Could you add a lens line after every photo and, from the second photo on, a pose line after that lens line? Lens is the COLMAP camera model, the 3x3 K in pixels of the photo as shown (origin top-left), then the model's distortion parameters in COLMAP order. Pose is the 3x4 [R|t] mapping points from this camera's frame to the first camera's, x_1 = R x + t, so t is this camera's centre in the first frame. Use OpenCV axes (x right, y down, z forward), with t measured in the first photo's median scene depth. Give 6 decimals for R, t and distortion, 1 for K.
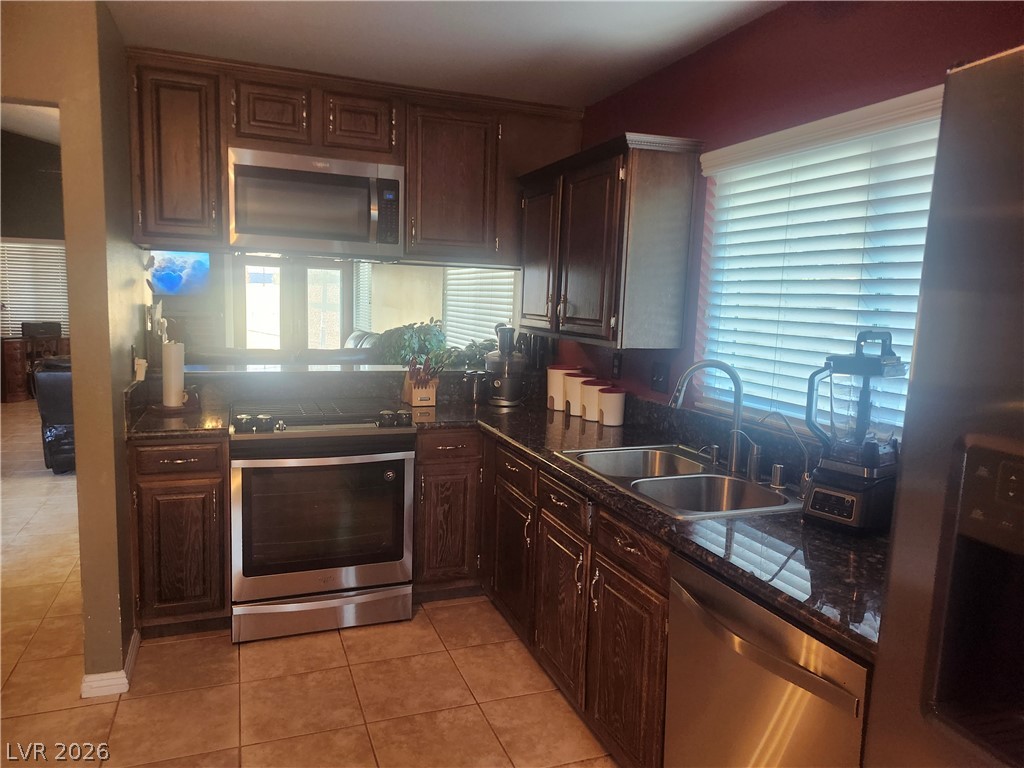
lens RADIAL K [[711.3, 0, 502.1], [0, 711.3, 387.3], [0, 0, 1]] dist [0.045607, -0.045611]
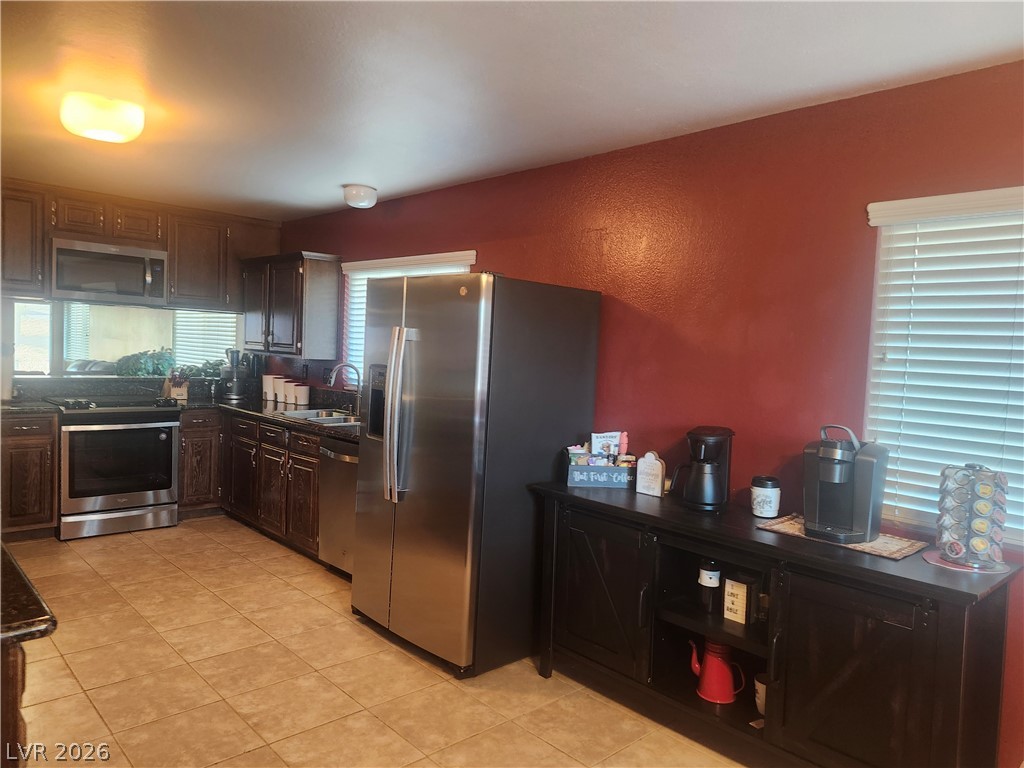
lens RADIAL K [[711.3, 0, 508.0], [0, 711.3, 384.1], [0, 0, 1]] dist [0.045607, -0.045611]
pose [[0.920222, -0.014335, 0.391135, -0.067011], [0.036163, 0.998168, -0.048497, 0.106519], [-0.389723, 0.058773, 0.919055, -0.822242]]
